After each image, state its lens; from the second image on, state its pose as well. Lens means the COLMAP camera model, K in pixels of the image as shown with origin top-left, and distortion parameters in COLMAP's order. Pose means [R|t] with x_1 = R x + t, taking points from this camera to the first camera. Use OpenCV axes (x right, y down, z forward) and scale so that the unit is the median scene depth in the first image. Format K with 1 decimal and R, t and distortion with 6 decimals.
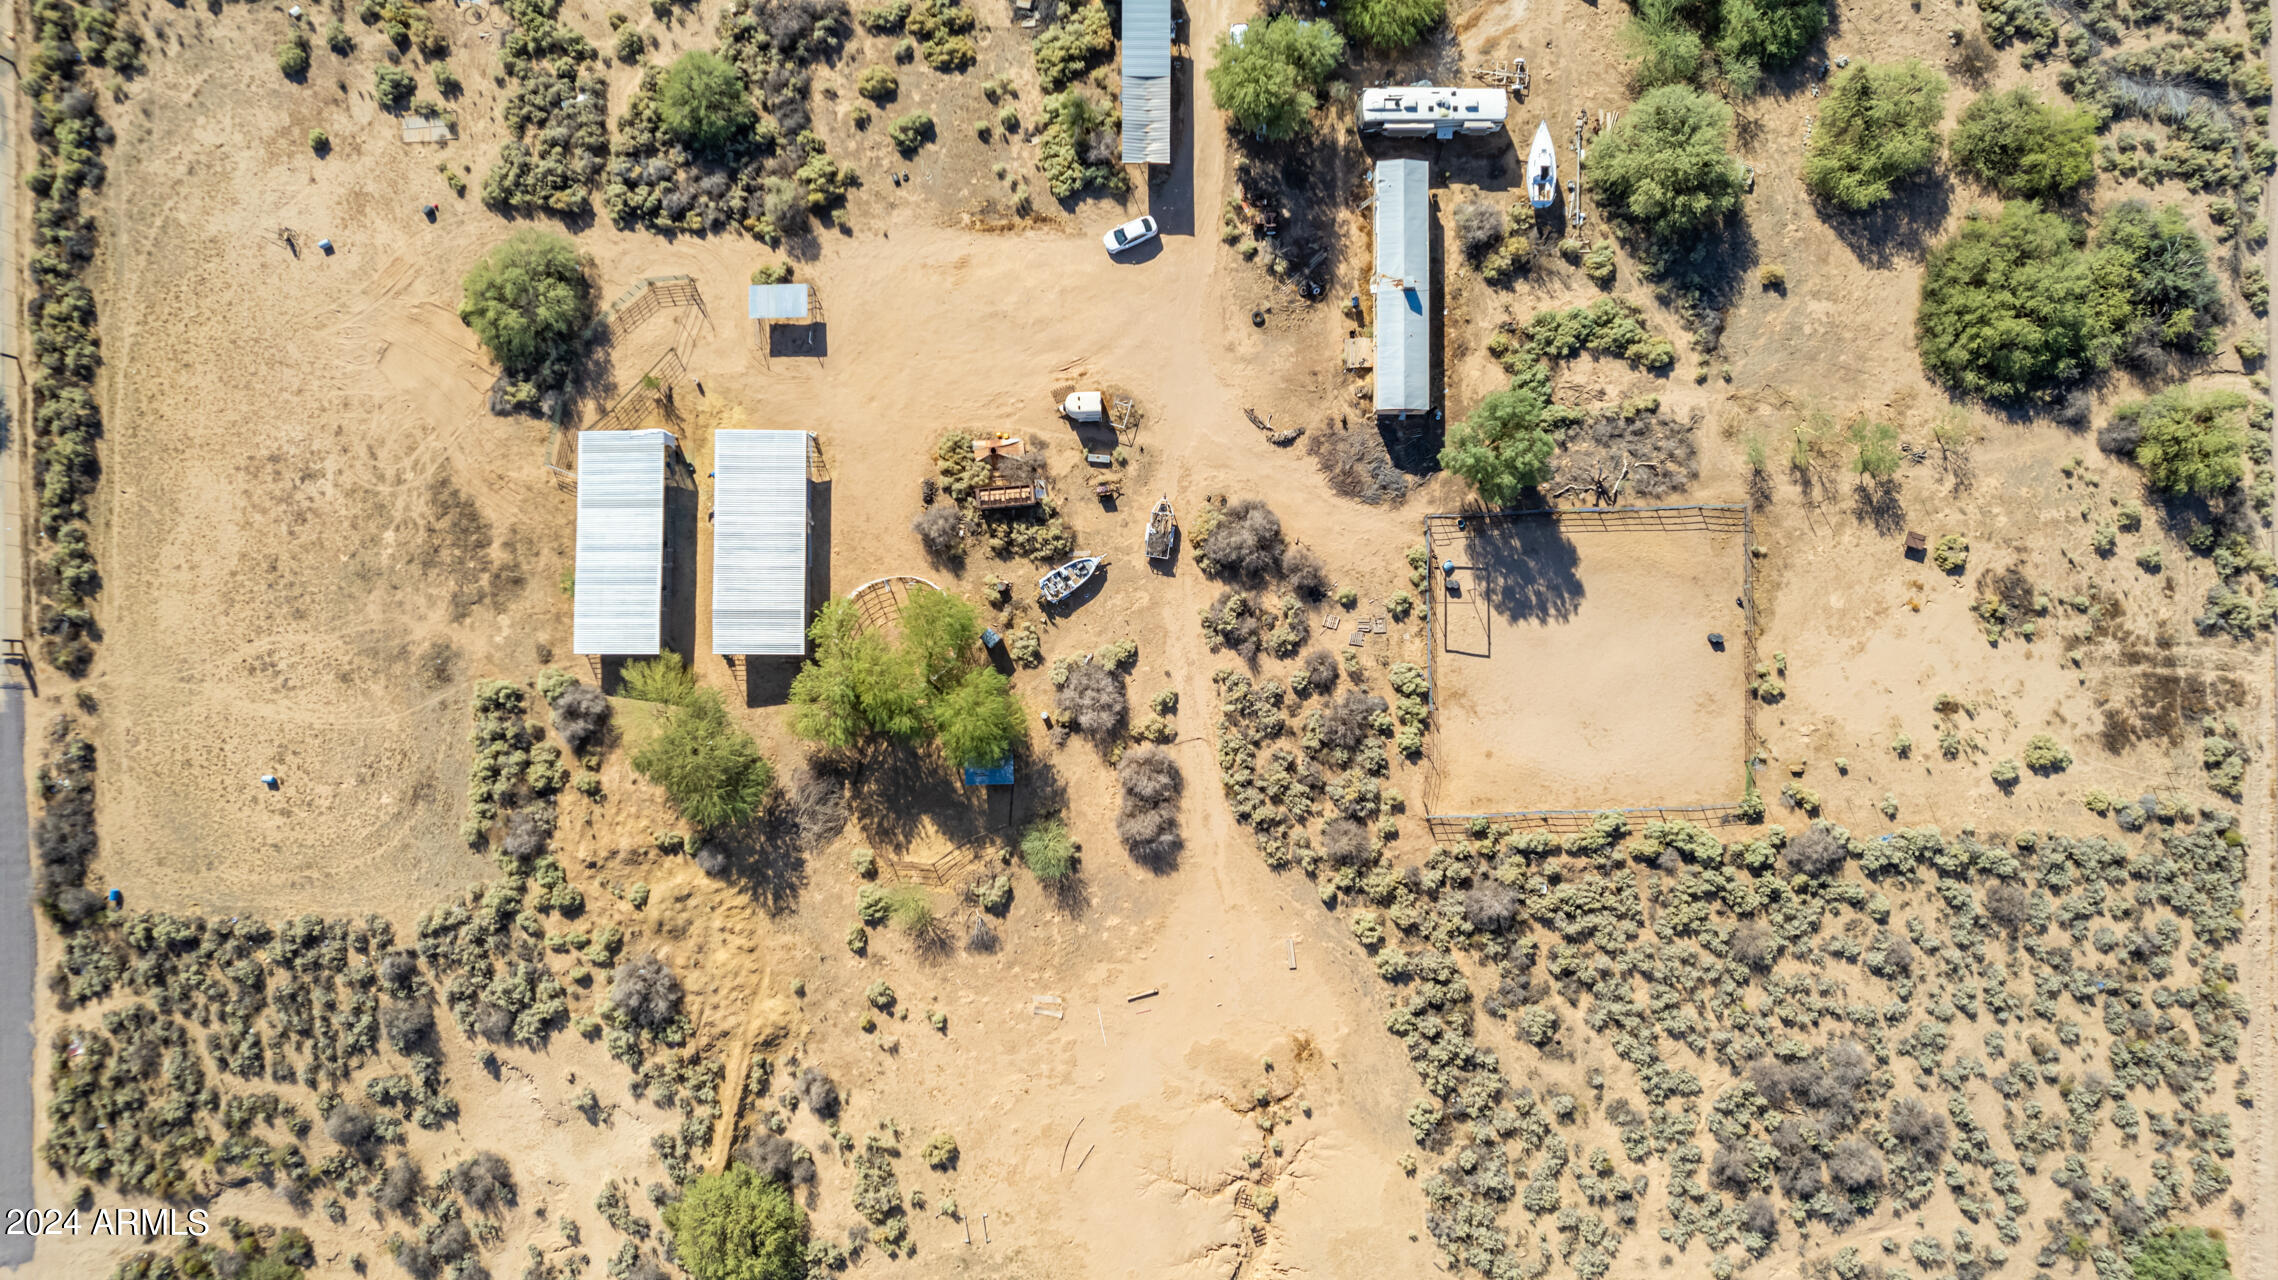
lens RADIAL K [[1457.4, 0, 1146.1], [0, 1457.4, 644.2], [0, 0, 1]] dist [-0.065431, 0.051005]
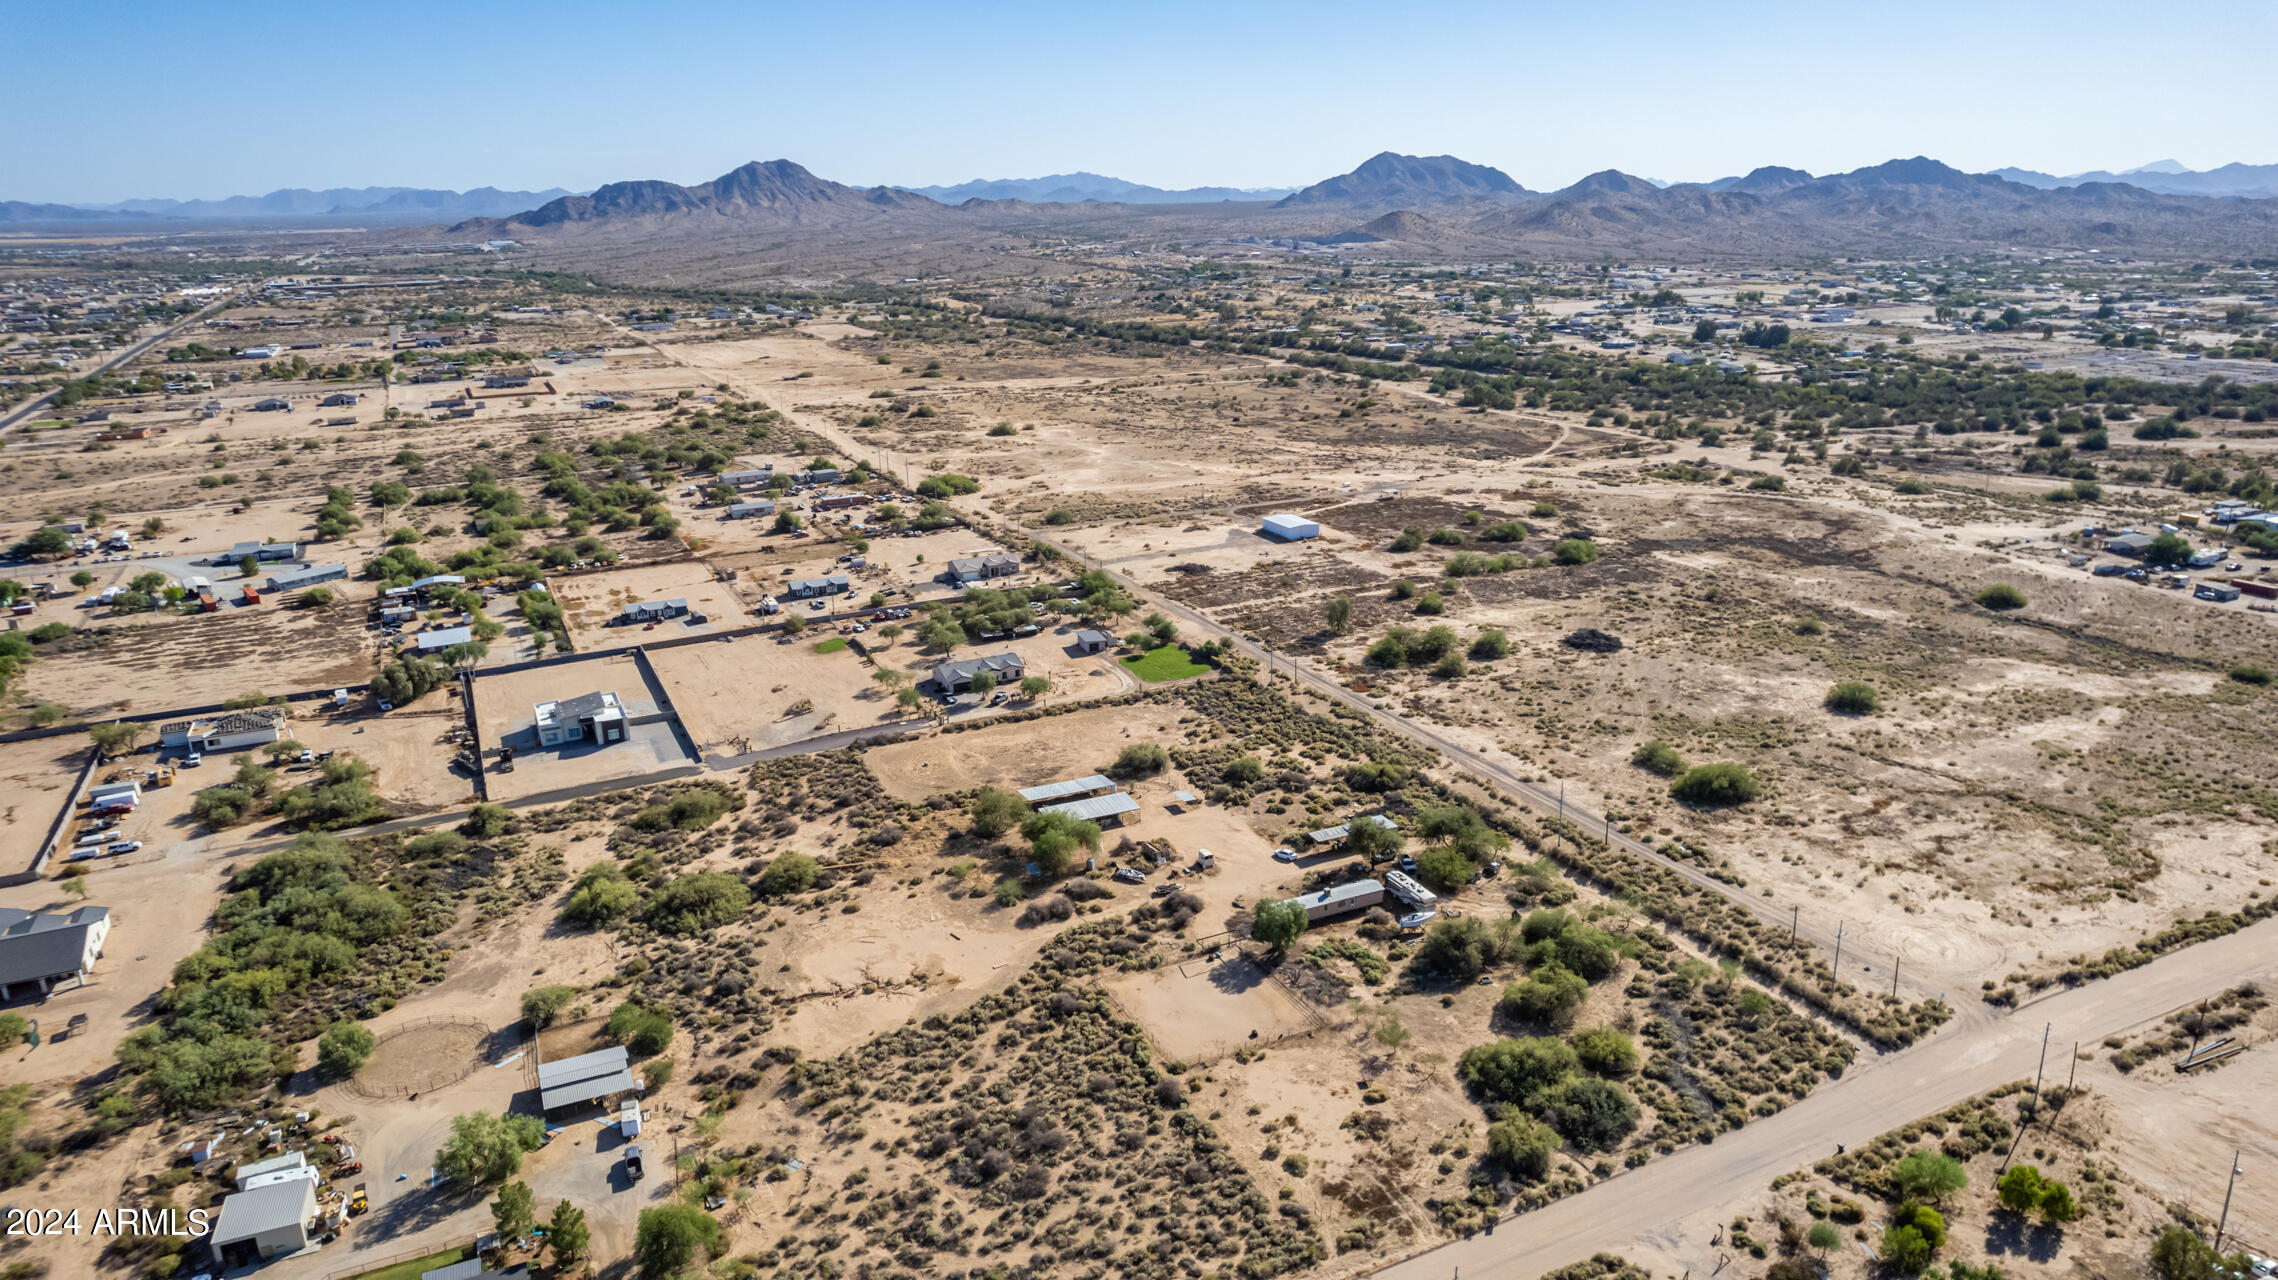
lens RADIAL K [[1457.4, 0, 1146.1], [0, 1457.4, 644.2], [0, 0, 1]] dist [-0.065431, 0.051005]
pose [[0.426926, 0.275864, -0.861181, 1.706133], [-0.903931, 0.156887, -0.397863, 0.734218], [0.025352, 0.948307, 0.316341, 0.000489]]
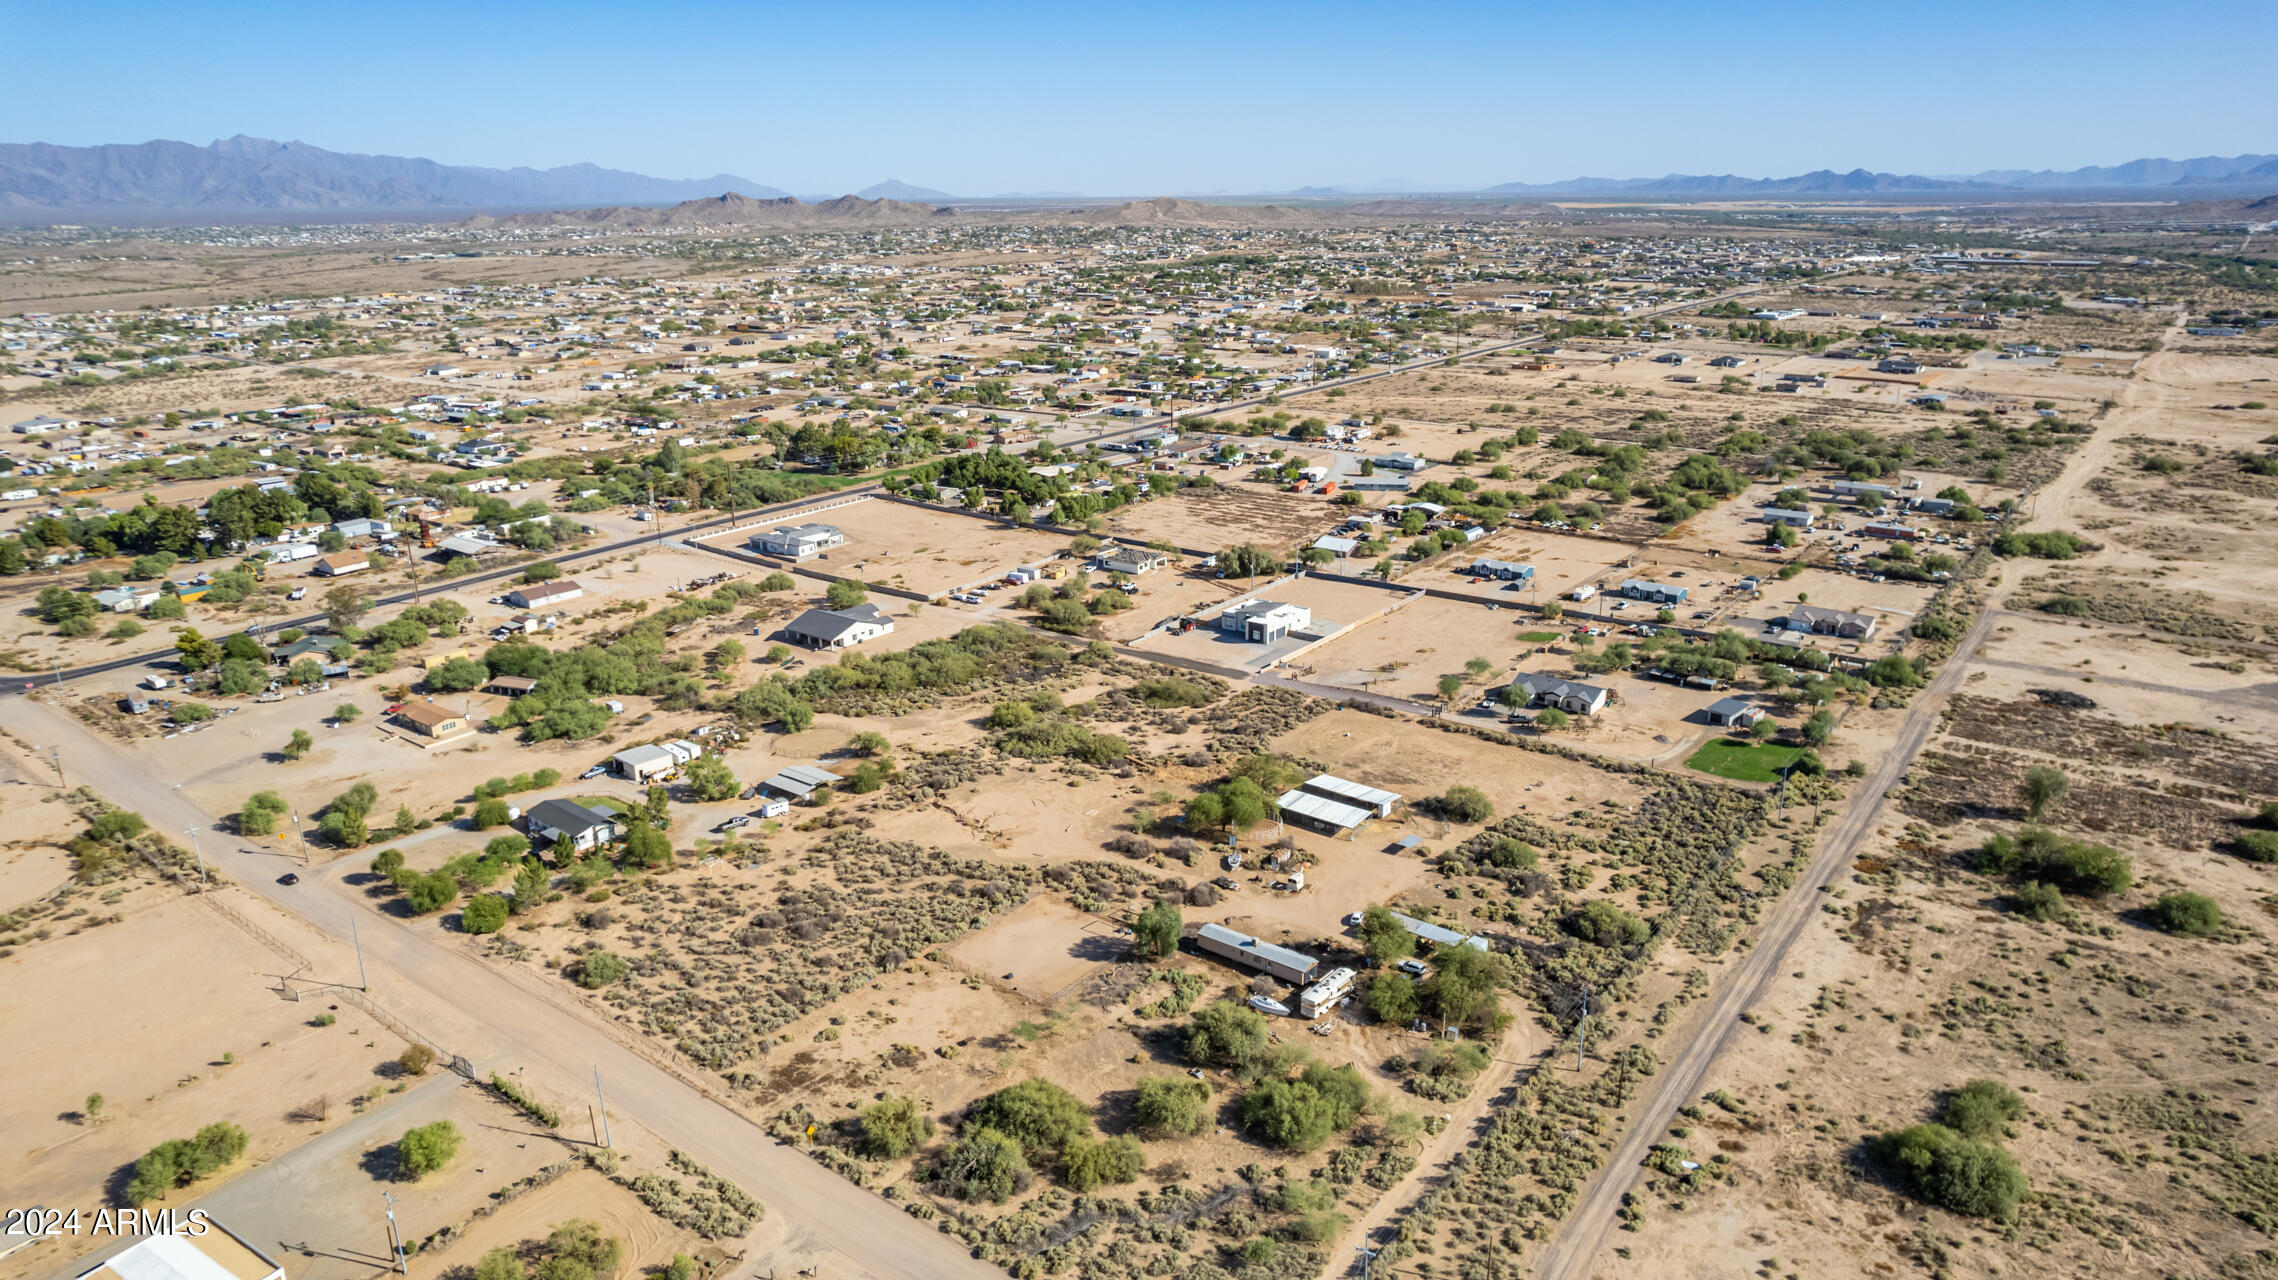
lens RADIAL K [[1457.4, 0, 1146.1], [0, 1457.4, 644.2], [0, 0, 1]] dist [-0.065431, 0.051005]
pose [[-0.623954, 0.254120, -0.738989, 1.565328], [-0.780714, -0.161352, 0.603698, -1.210446], [0.034175, 0.953619, 0.299071, 0.026343]]
